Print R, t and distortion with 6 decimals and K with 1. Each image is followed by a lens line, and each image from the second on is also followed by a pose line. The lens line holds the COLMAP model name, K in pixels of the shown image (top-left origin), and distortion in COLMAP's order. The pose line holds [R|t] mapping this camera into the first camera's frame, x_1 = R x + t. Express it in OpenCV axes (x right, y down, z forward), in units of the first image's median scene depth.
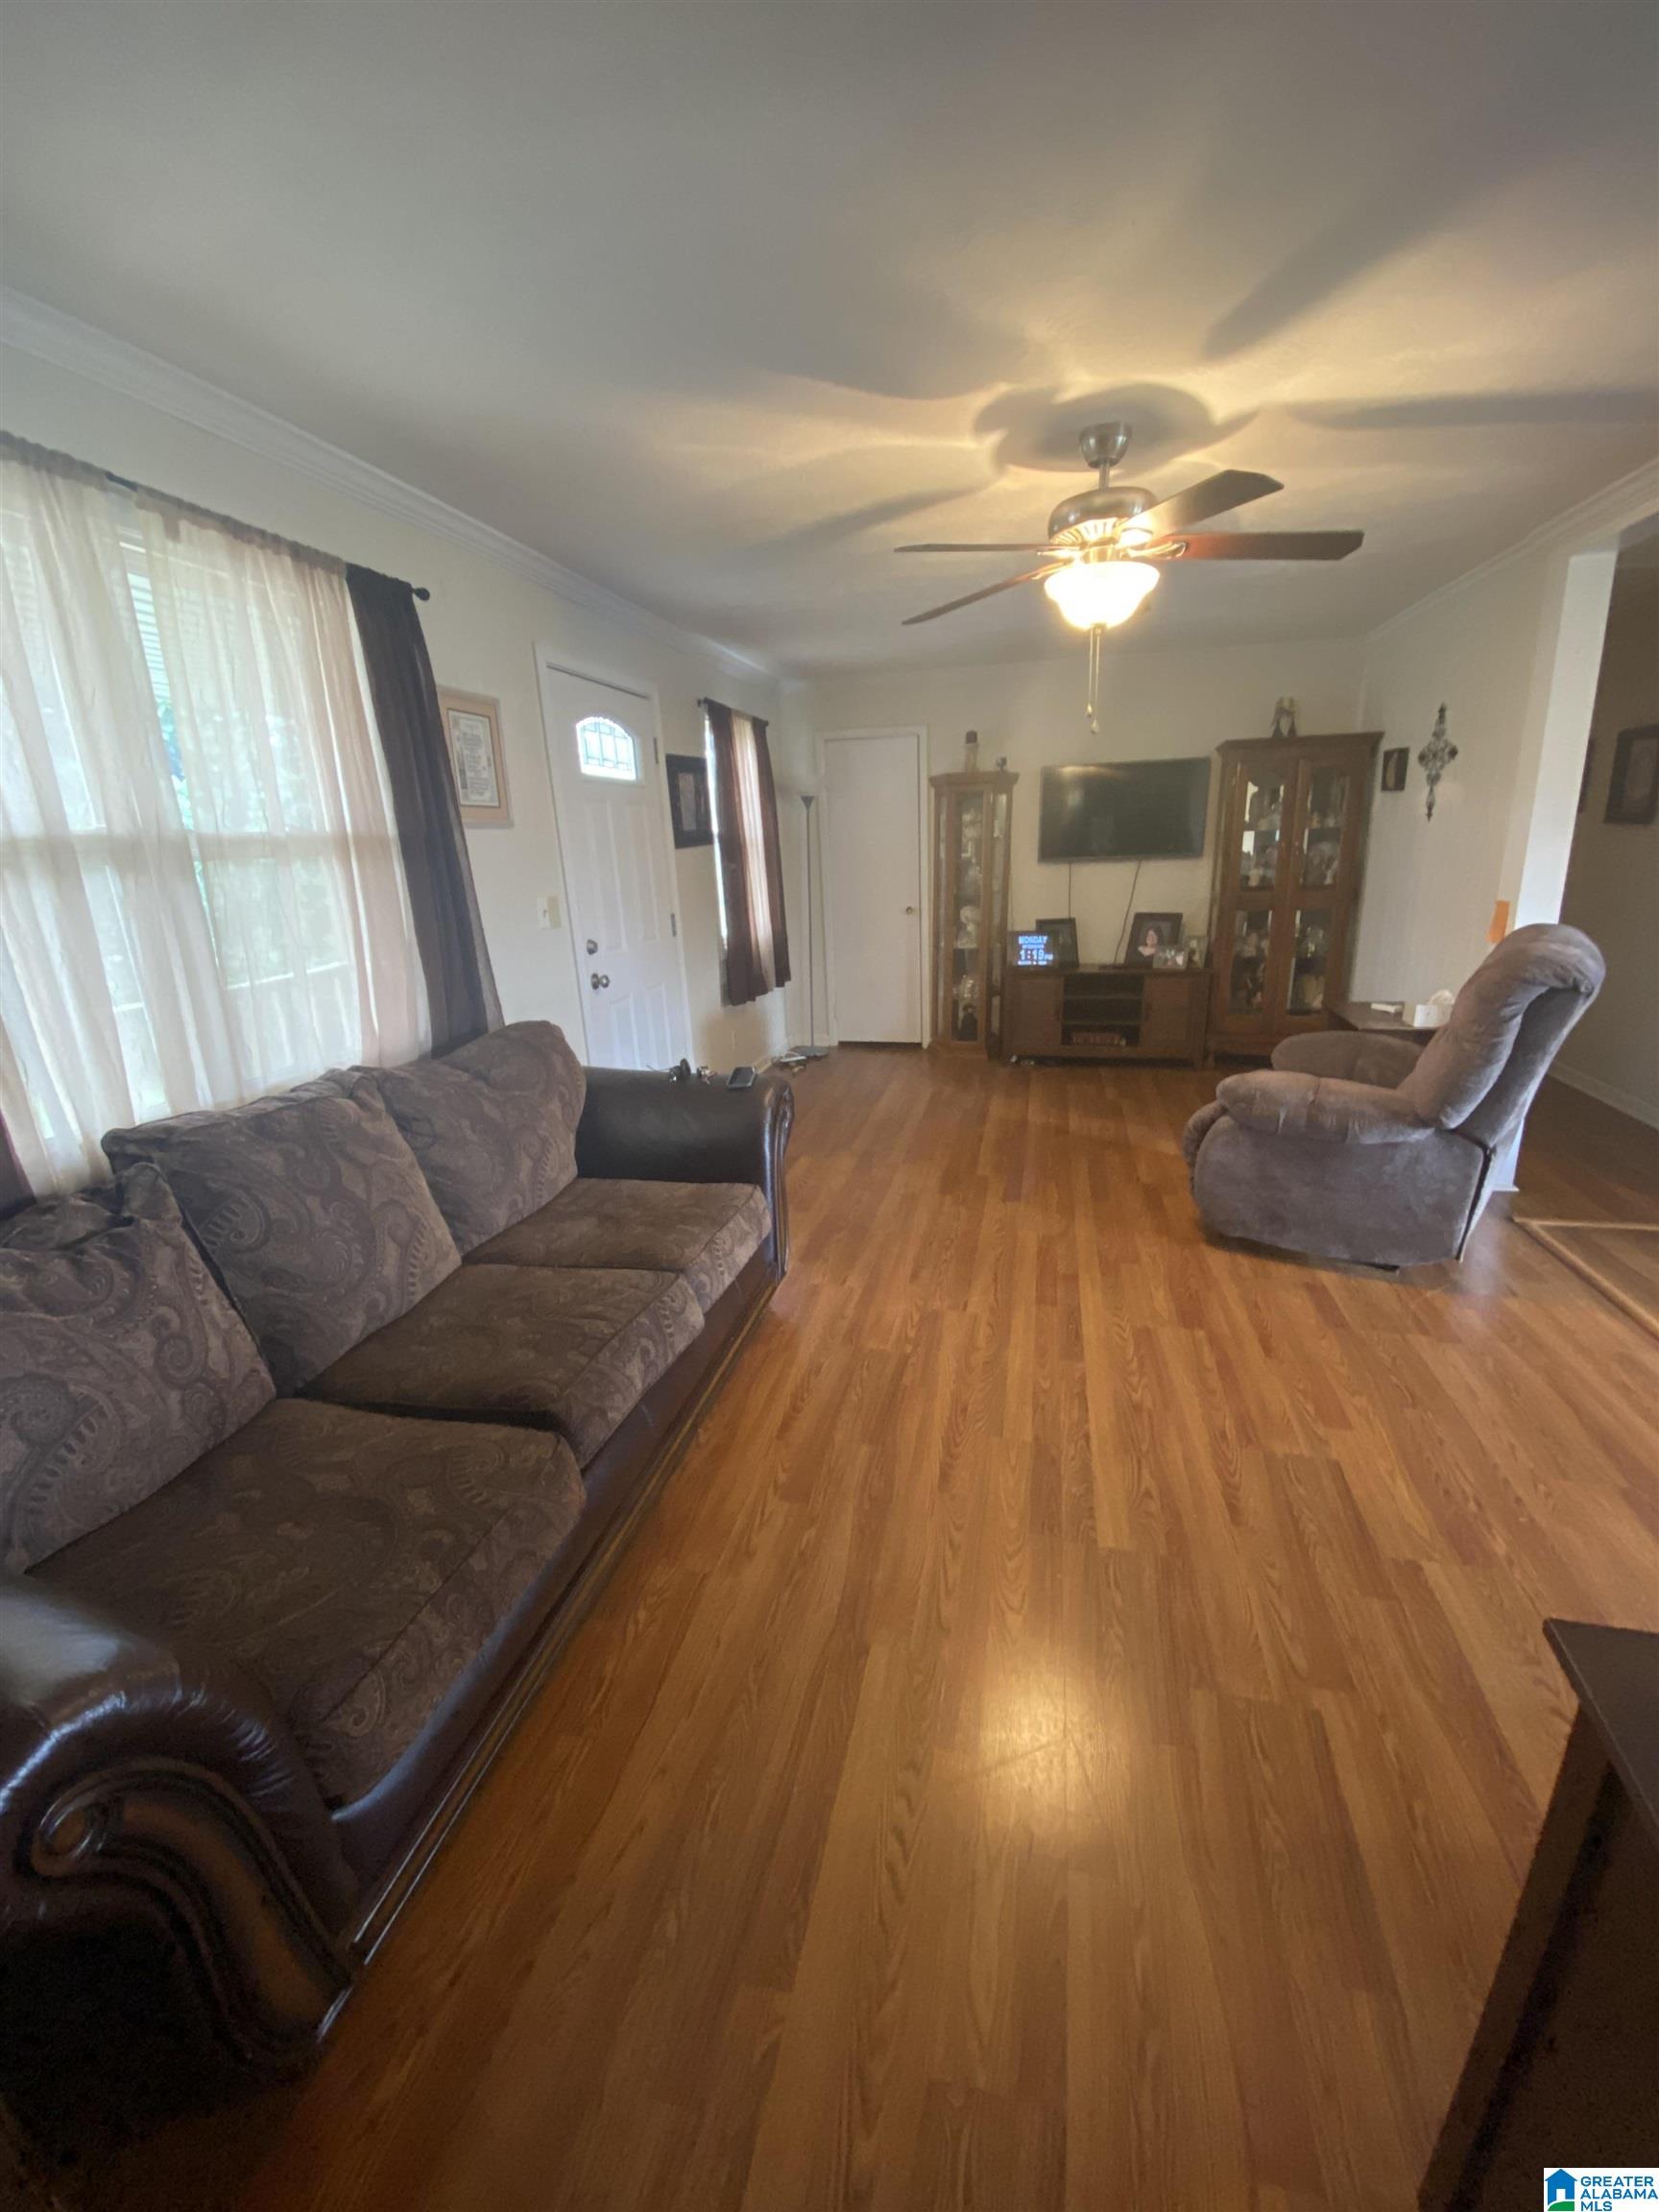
lens RADIAL K [[909.4, 0, 861.1], [0, 909.4, 1102.5], [0, 0, 1]] dist [-0.000046, -0.026943]
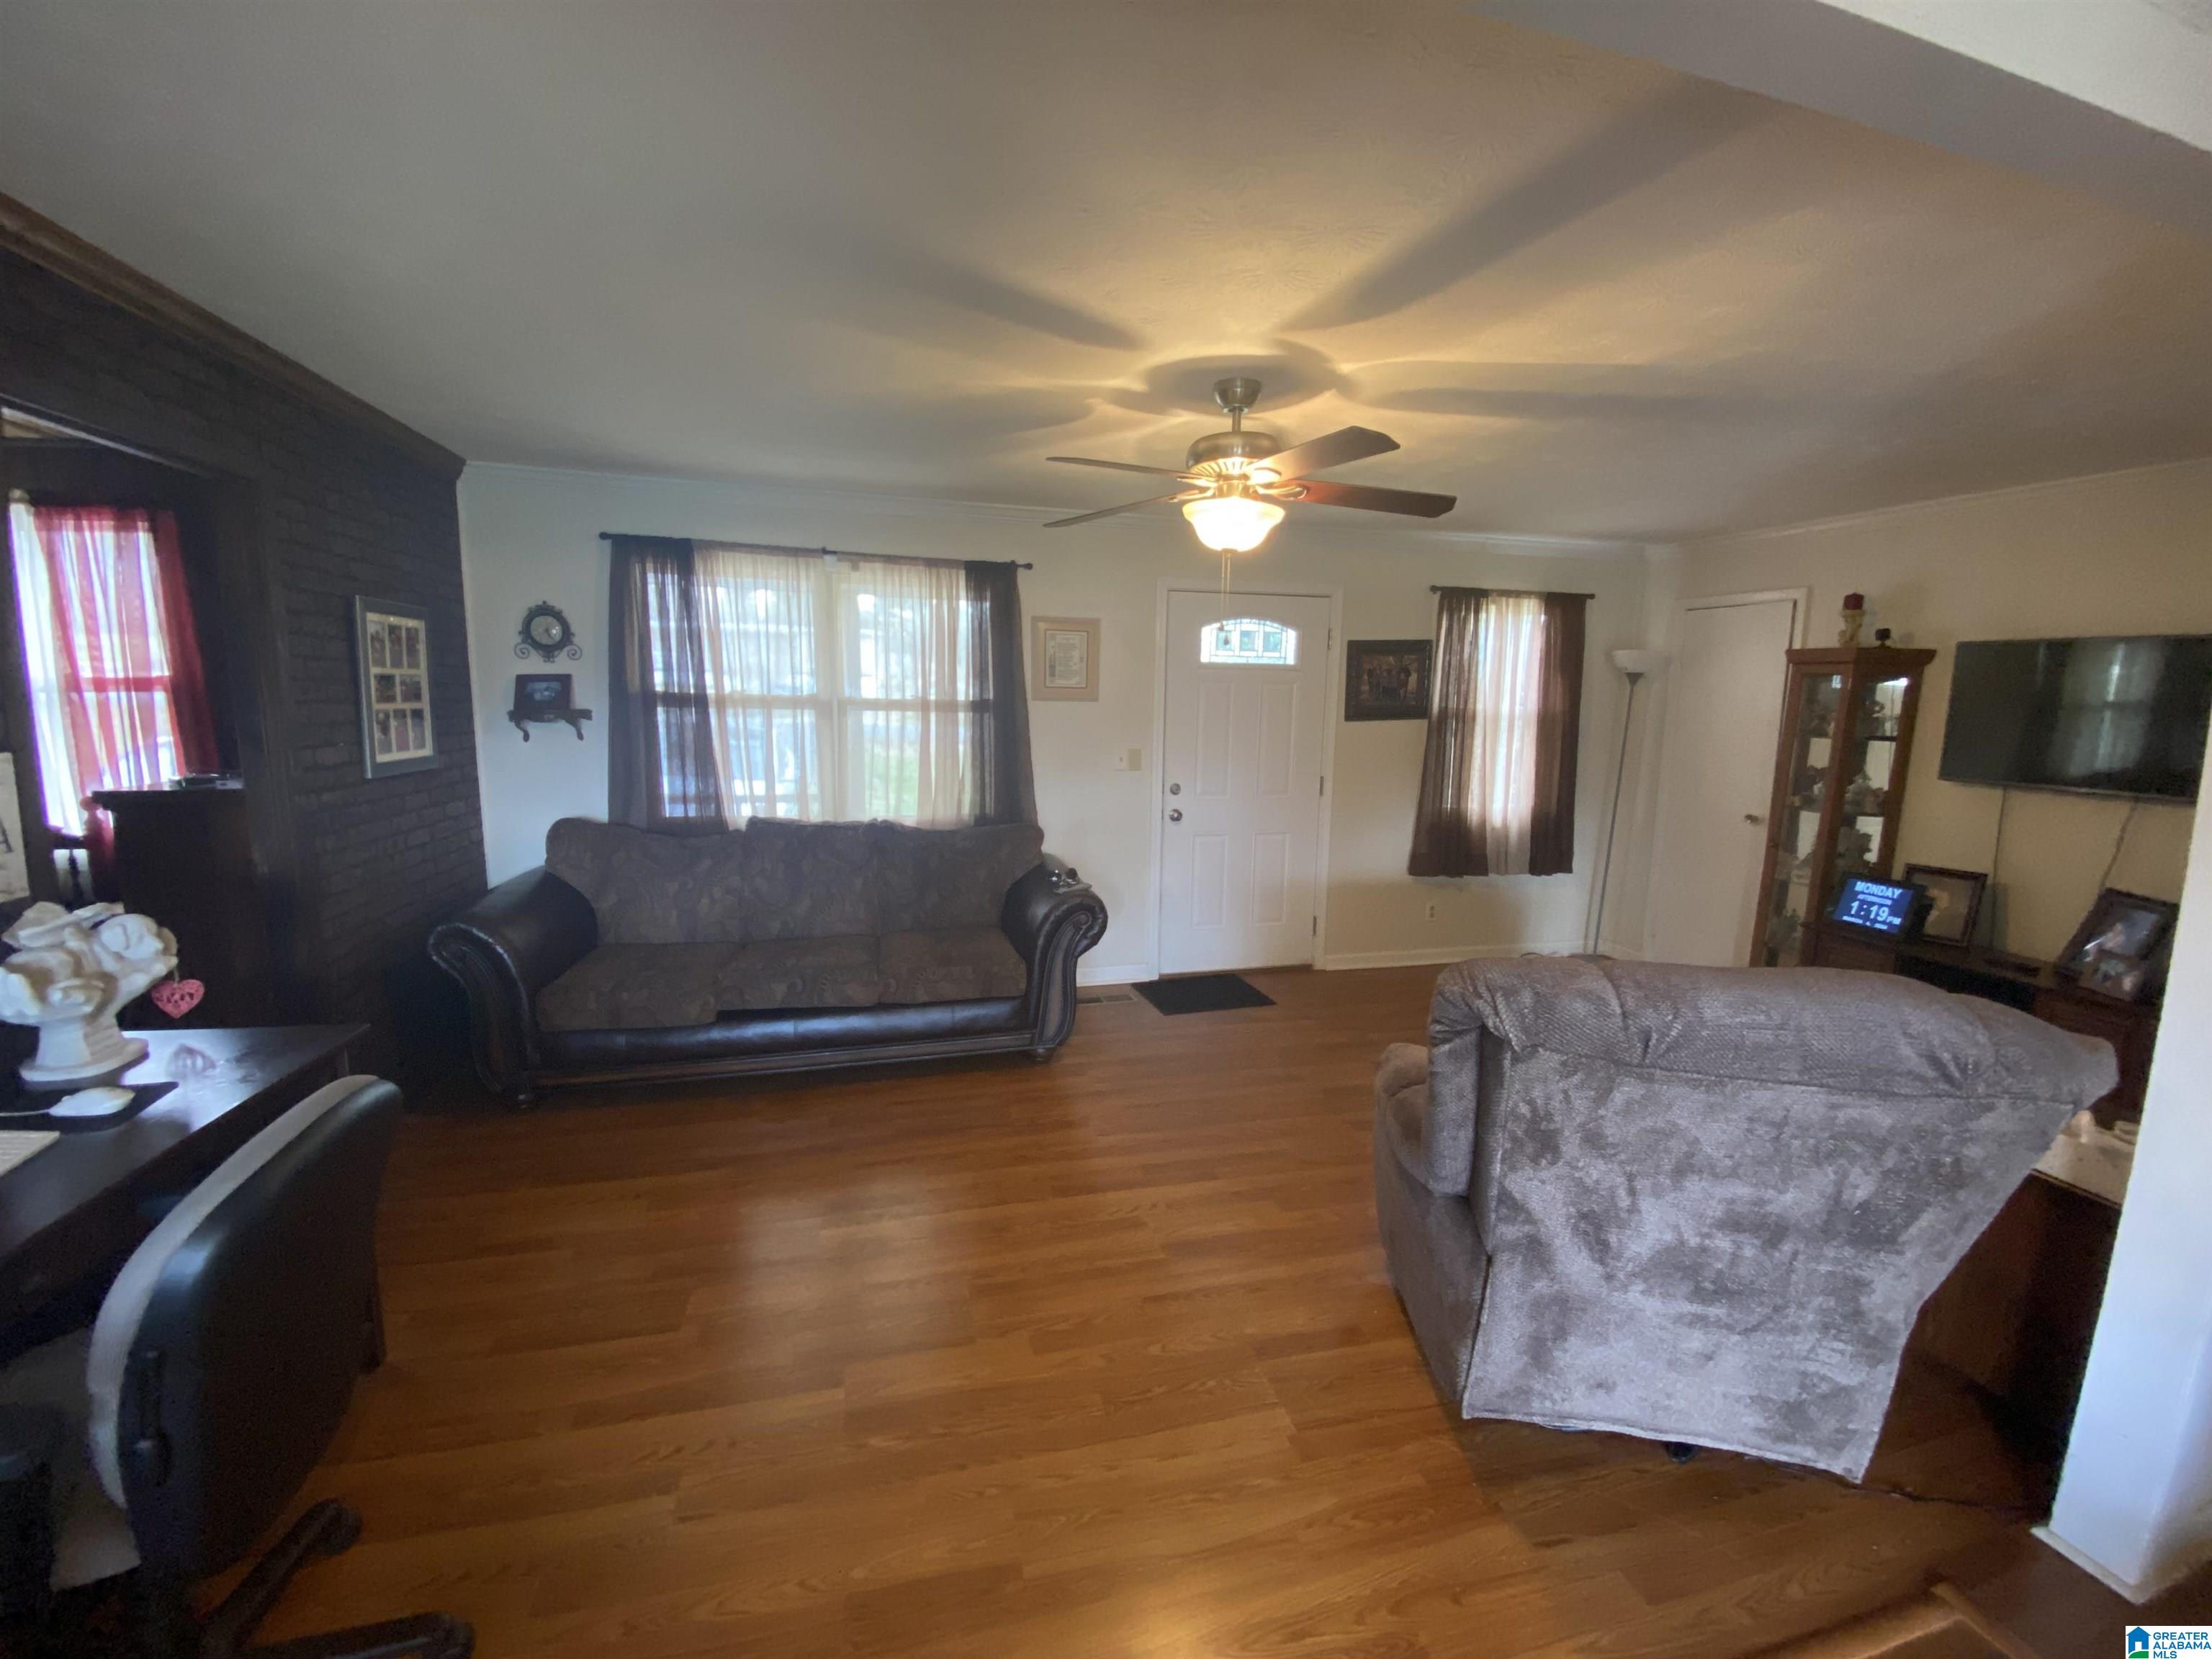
lens RADIAL K [[900.4, 0, 1106.0], [0, 900.4, 829.5], [0, 0, 1]] dist [-0.000939, -0.000384]
pose [[0.452795, 0.178679, -0.873528, 1.042586], [-0.280290, 0.958571, 0.050786, -0.196382], [0.846413, 0.221845, 0.484118, 0.377486]]
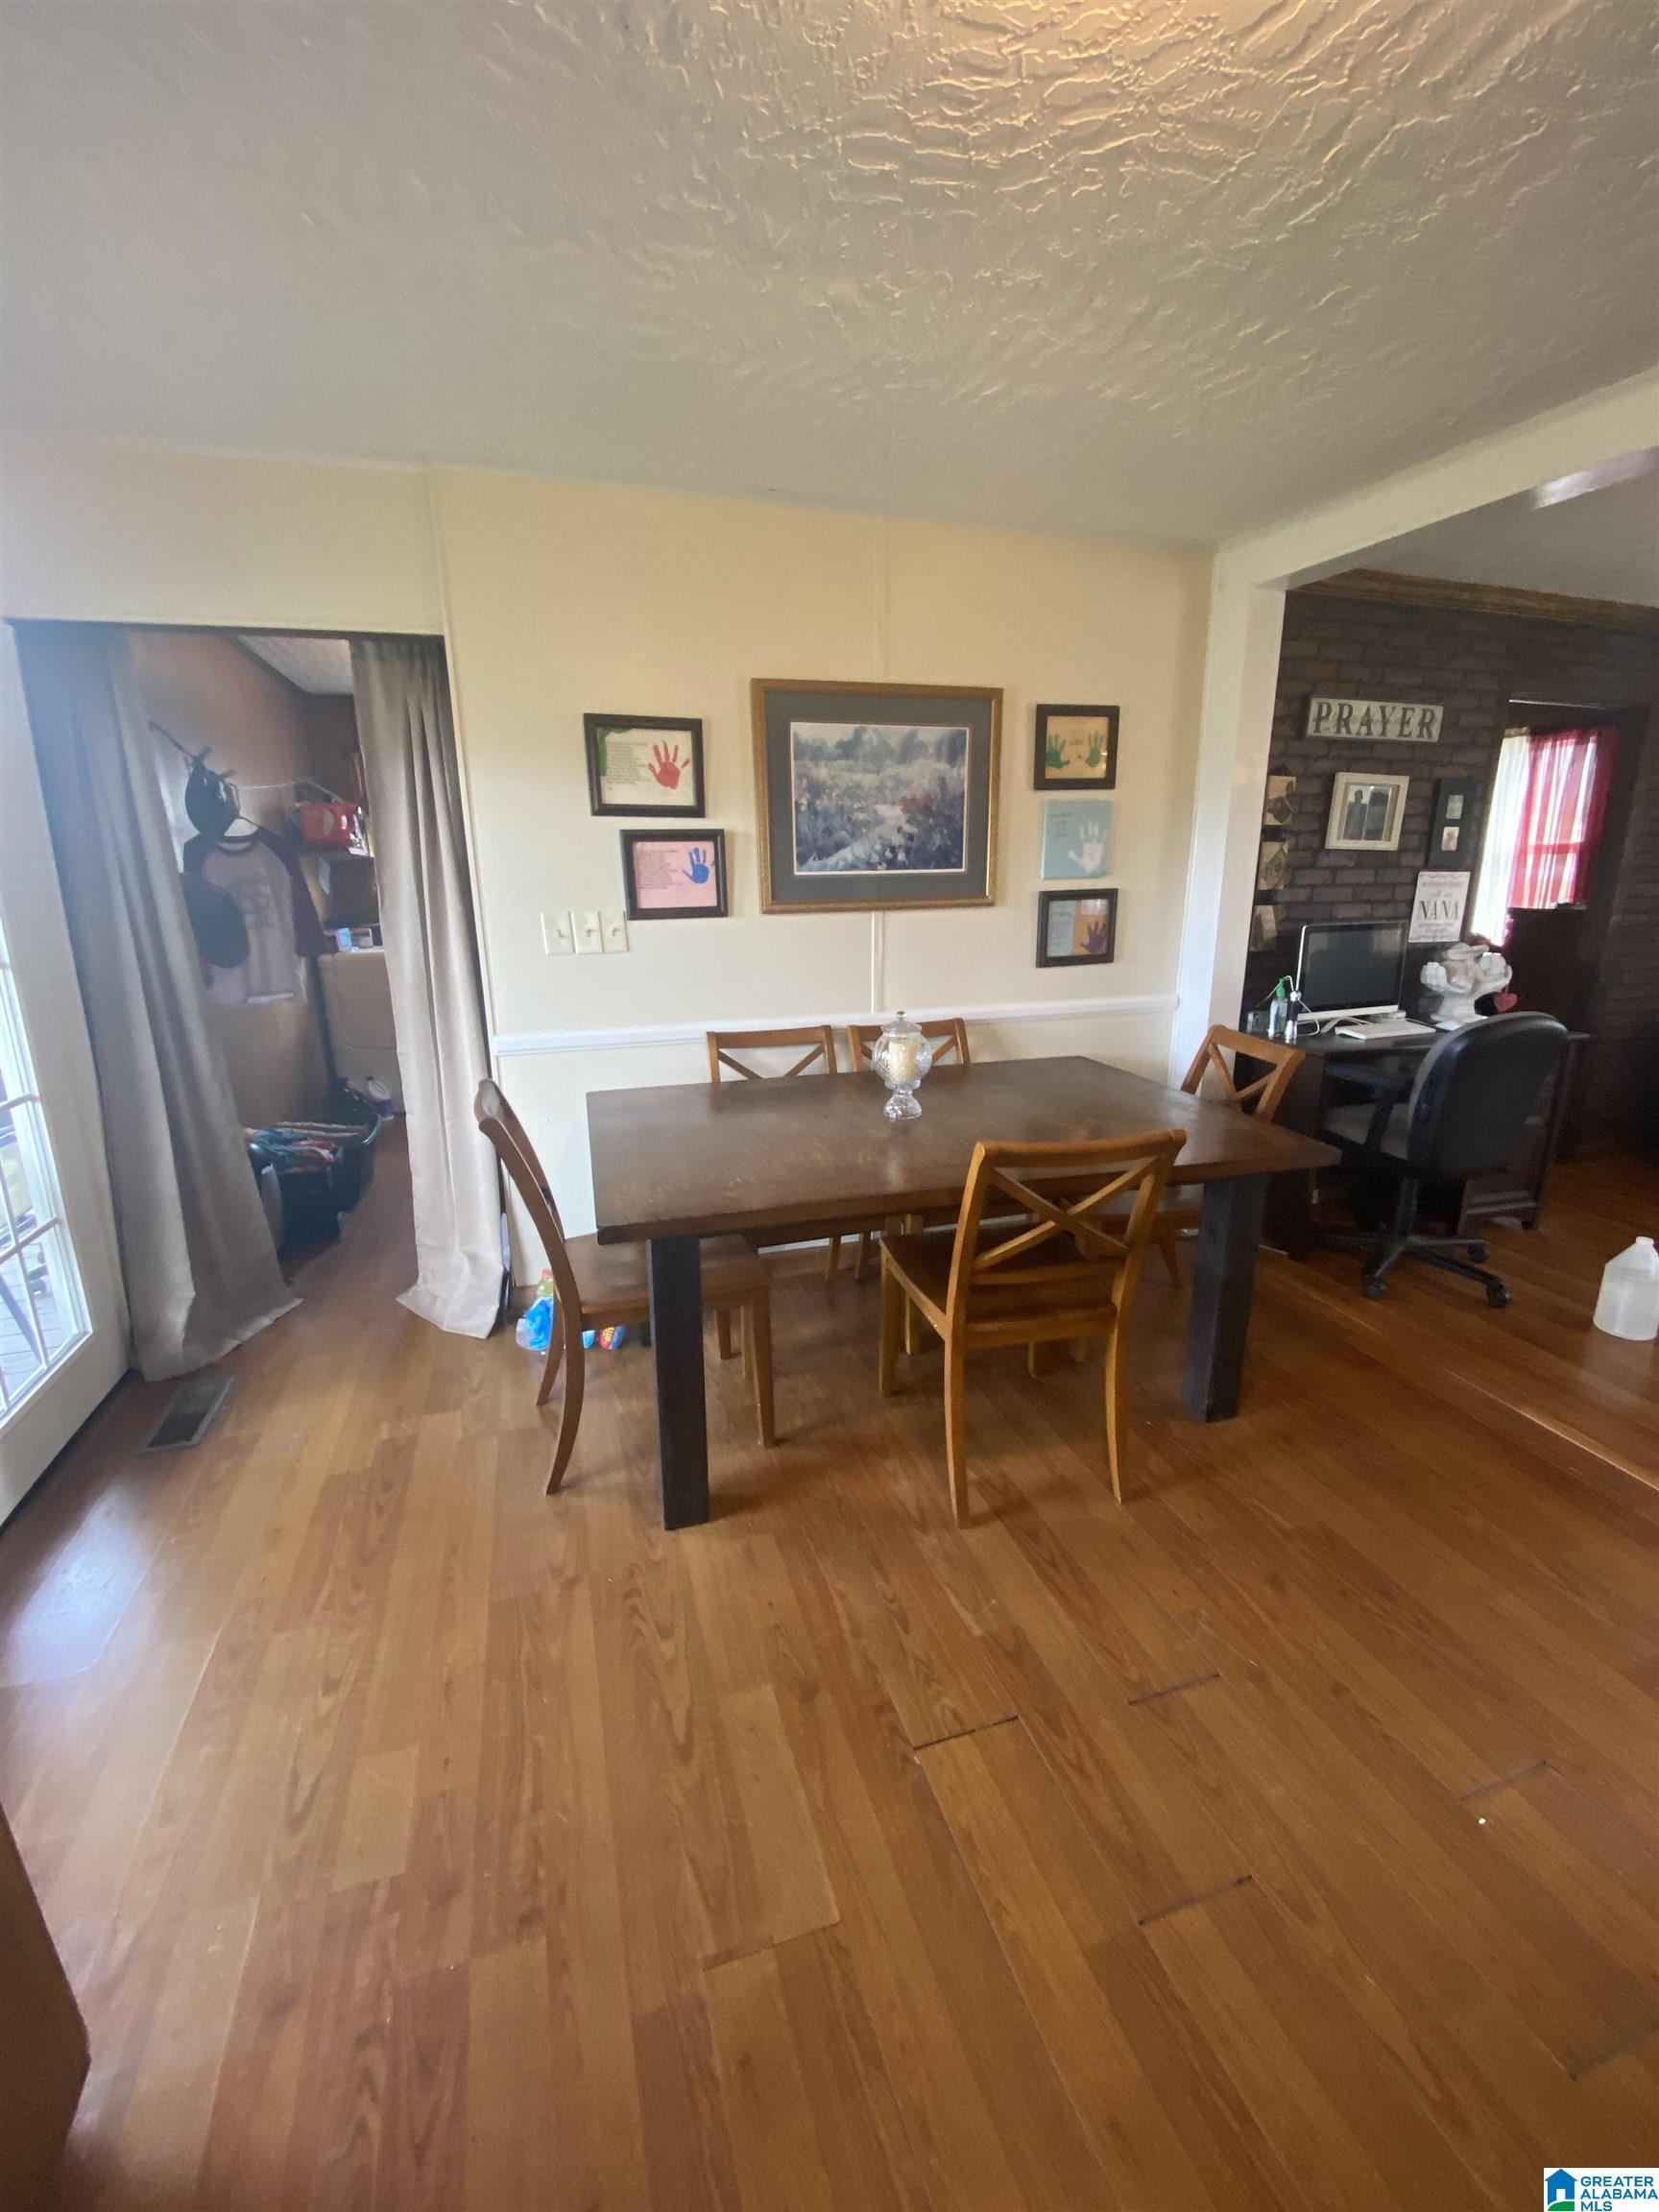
lens RADIAL K [[900.4, 0, 829.5], [0, 900.4, 1106.0], [0, 0, 1]] dist [-0.000939, -0.000384]
pose [[-0.863953, 0.153992, -0.479449, 1.877423], [-0.112077, 0.869415, 0.481204, -0.227698], [0.490942, 0.469473, -0.733874, 0.820090]]
